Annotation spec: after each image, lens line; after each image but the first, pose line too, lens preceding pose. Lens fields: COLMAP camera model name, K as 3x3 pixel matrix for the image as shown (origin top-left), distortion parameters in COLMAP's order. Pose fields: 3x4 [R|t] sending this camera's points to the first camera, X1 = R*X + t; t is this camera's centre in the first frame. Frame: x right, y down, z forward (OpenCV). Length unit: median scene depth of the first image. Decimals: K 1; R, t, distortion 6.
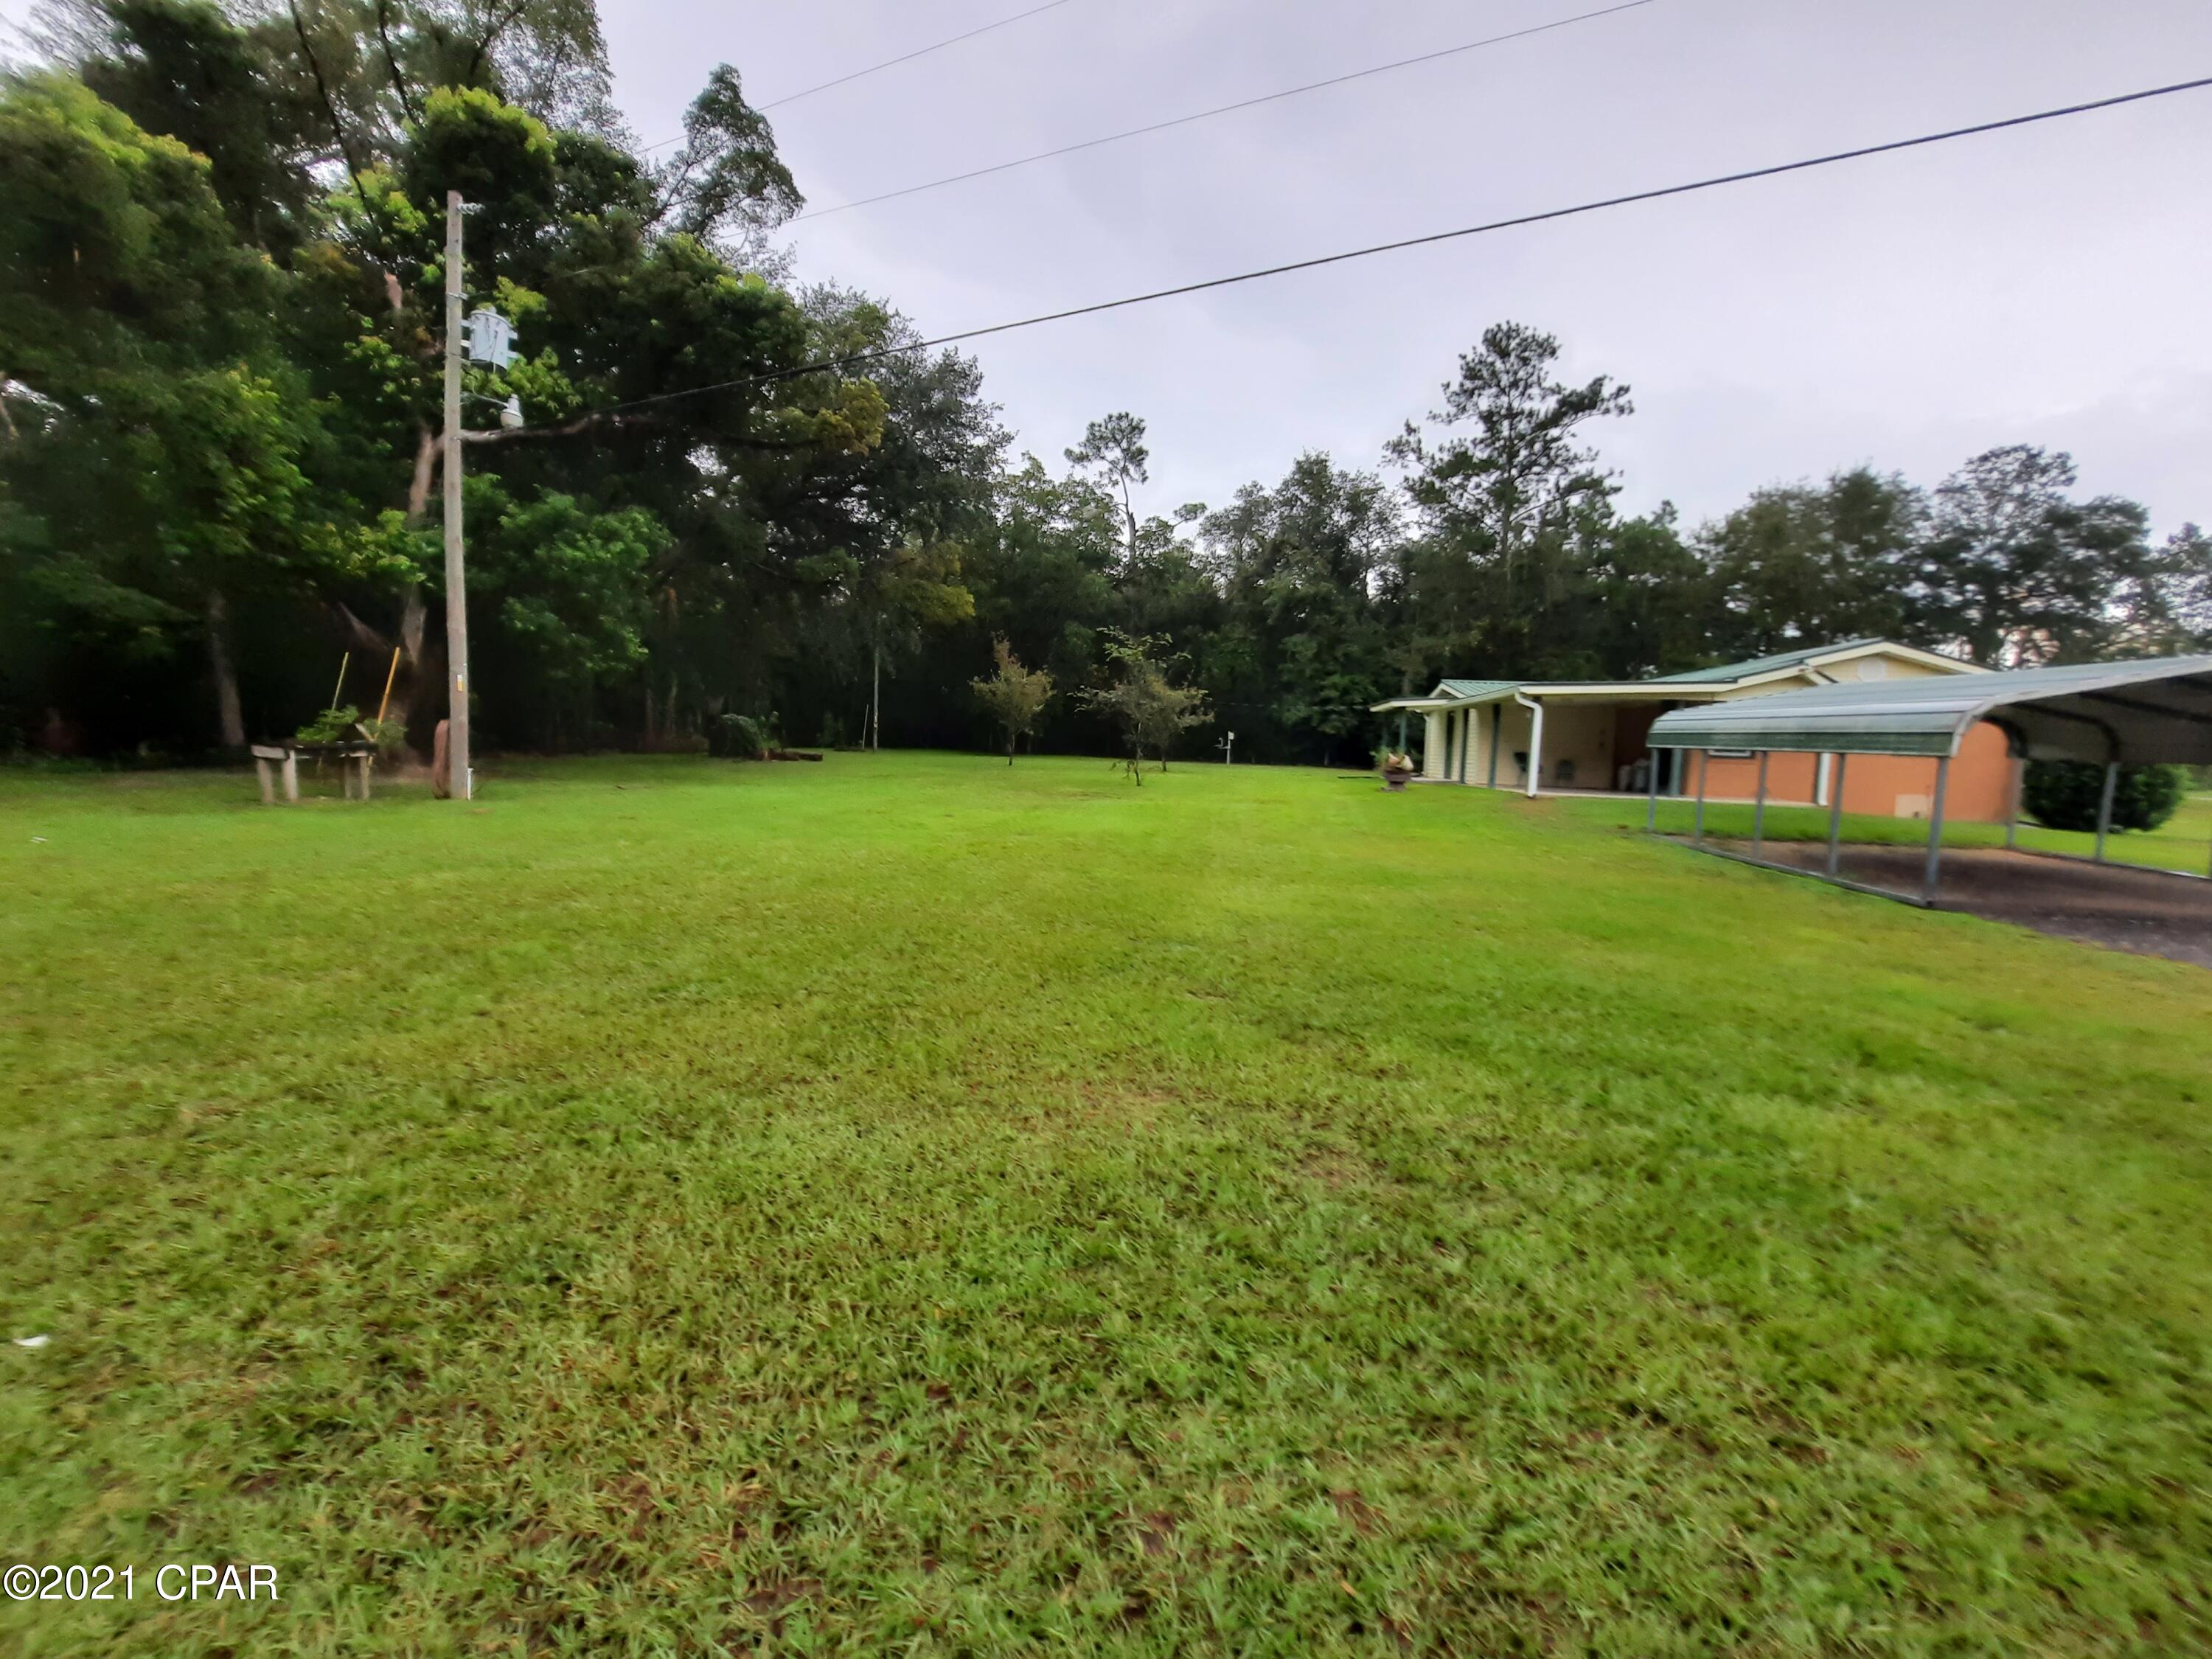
lens RADIAL K [[884.5, 0, 1101.2], [0, 884.5, 834.1], [0, 0, 1]] dist [-0.013548, -0.000756]
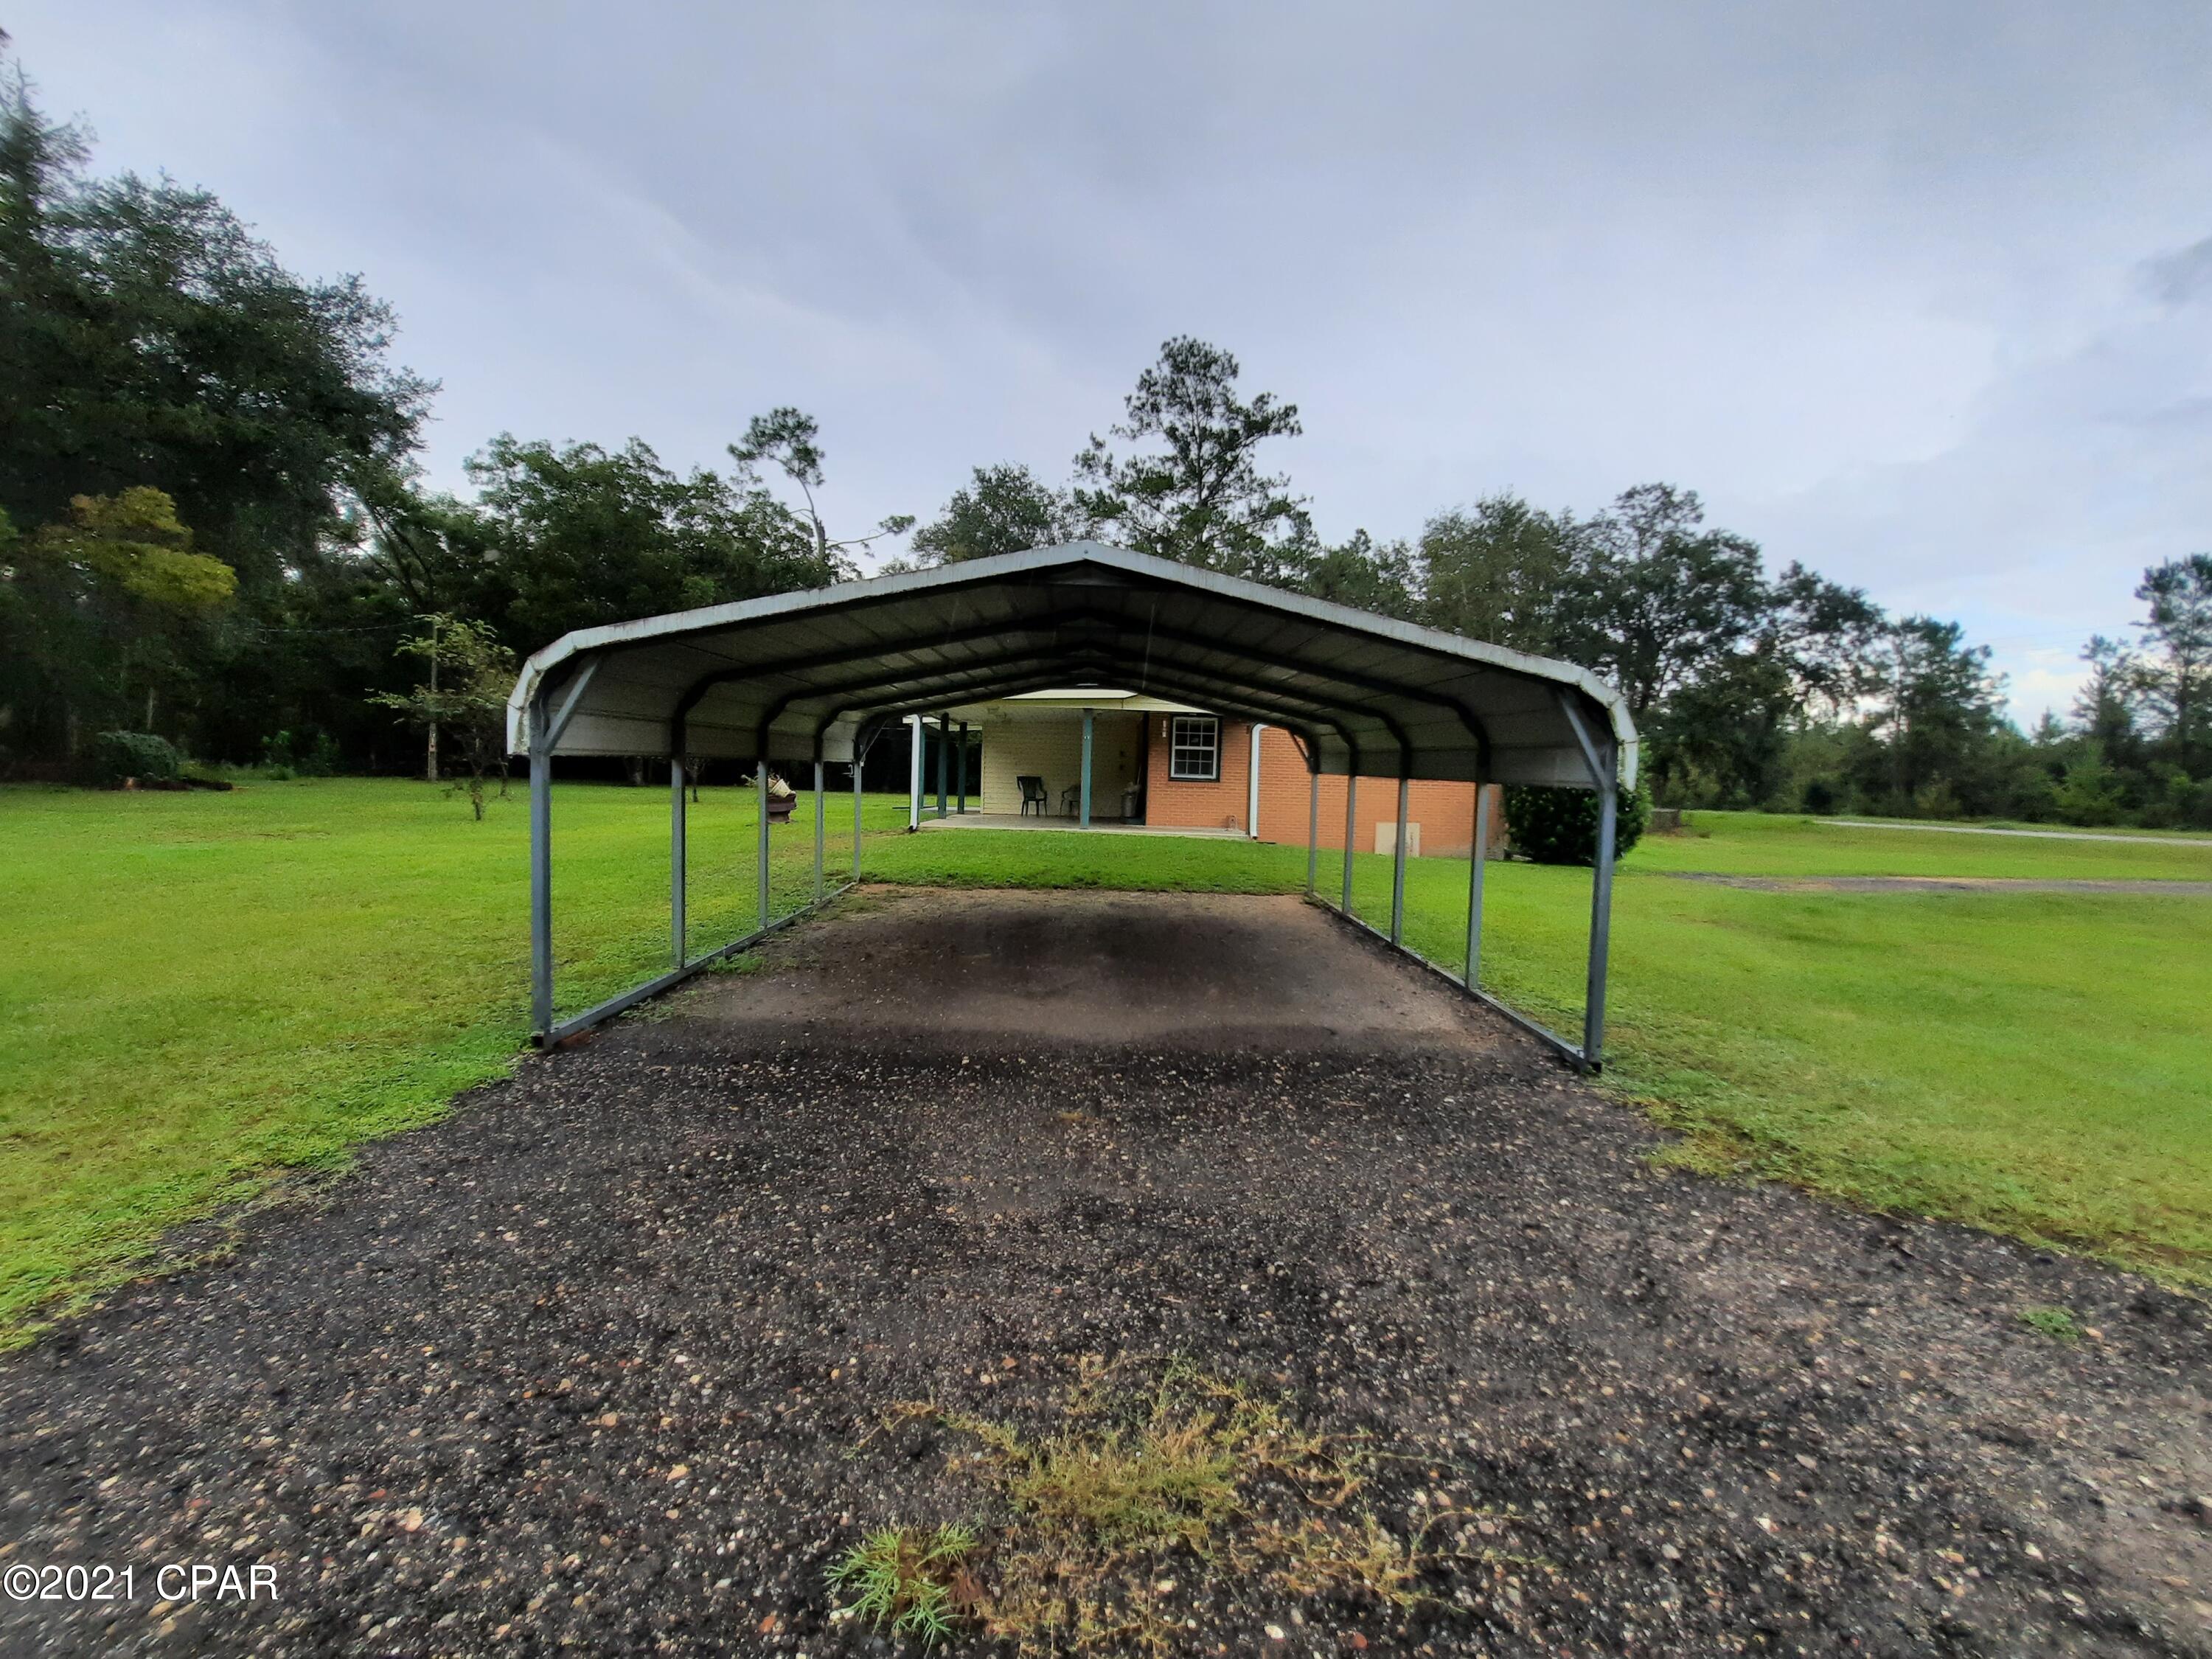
lens RADIAL K [[884.5, 0, 1104.3], [0, 884.5, 829.8], [0, 0, 1]] dist [-0.013548, -0.000756]
pose [[0.989199, -0.003244, 0.146543, 0.226102], [0.009426, 0.999094, -0.041507, -0.002541], [-0.146275, 0.042440, 0.988333, 0.077616]]
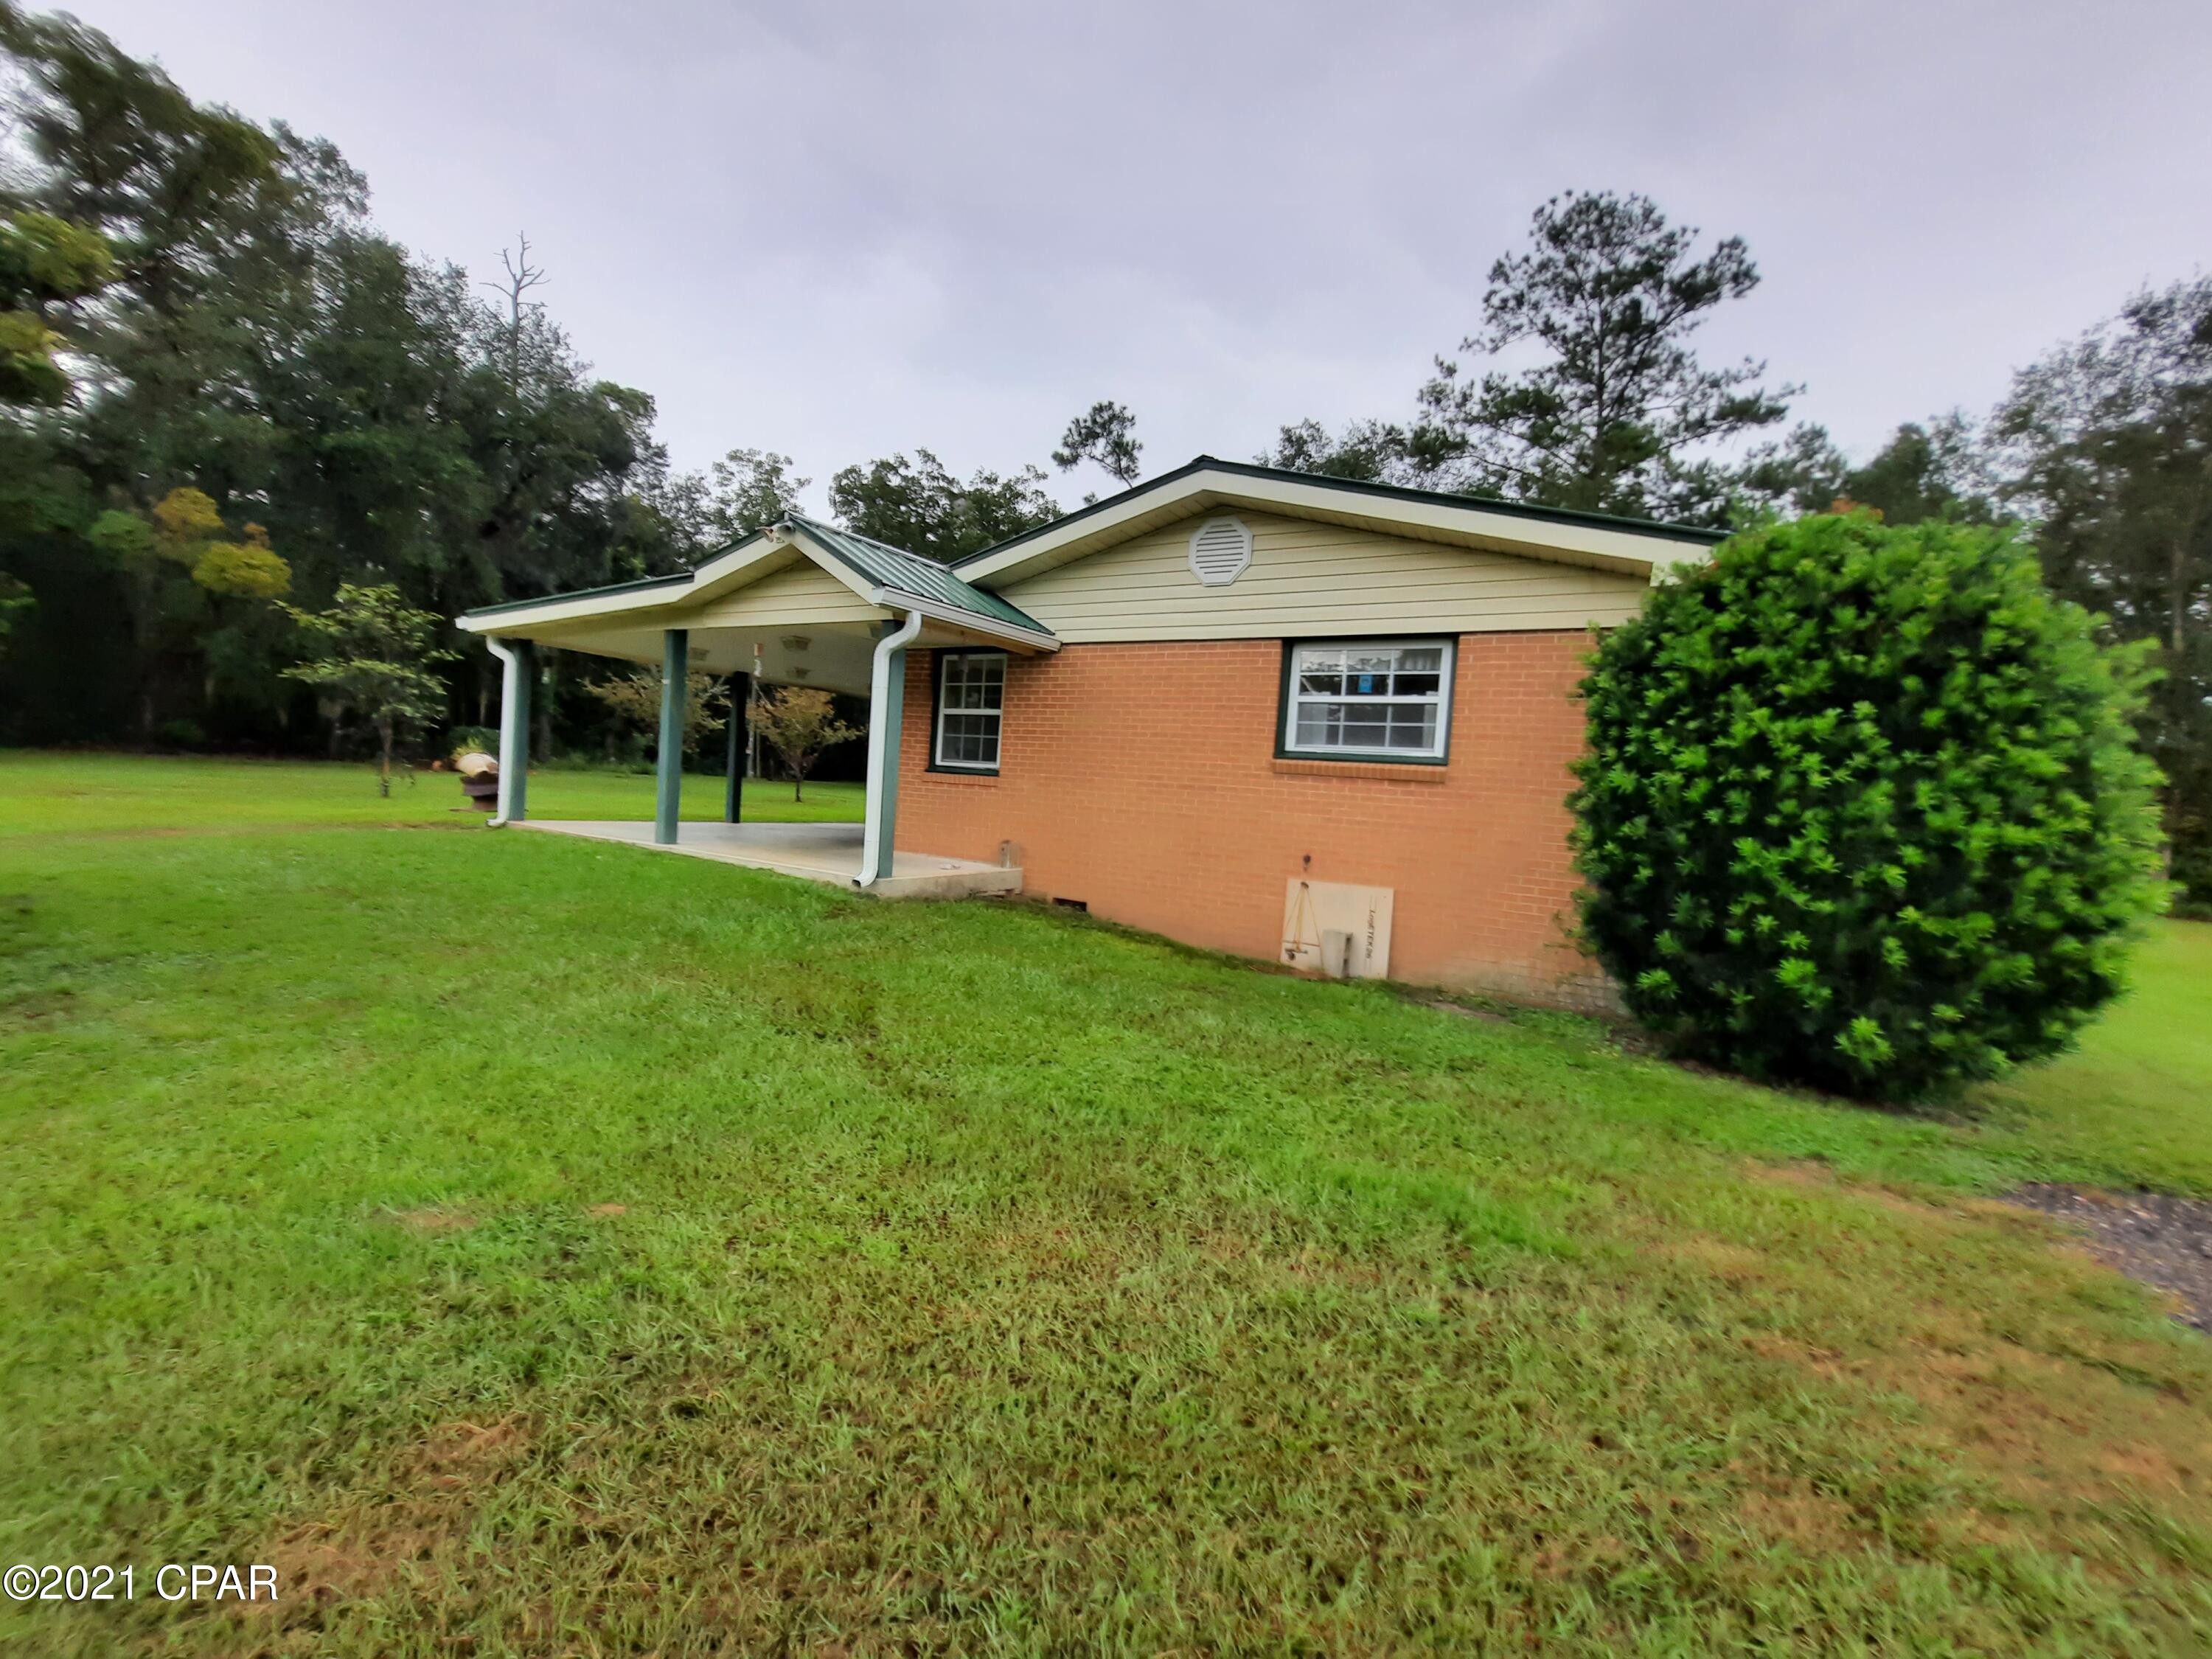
lens RADIAL K [[884.5, 0, 1109.0], [0, 884.5, 824.1], [0, 0, 1]] dist [-0.013548, -0.000756]
pose [[0.912686, 0.056384, -0.404753, 0.427676], [-0.088207, 0.994270, -0.060392, -0.017263], [0.399029, 0.090821, 0.912430, 0.268904]]
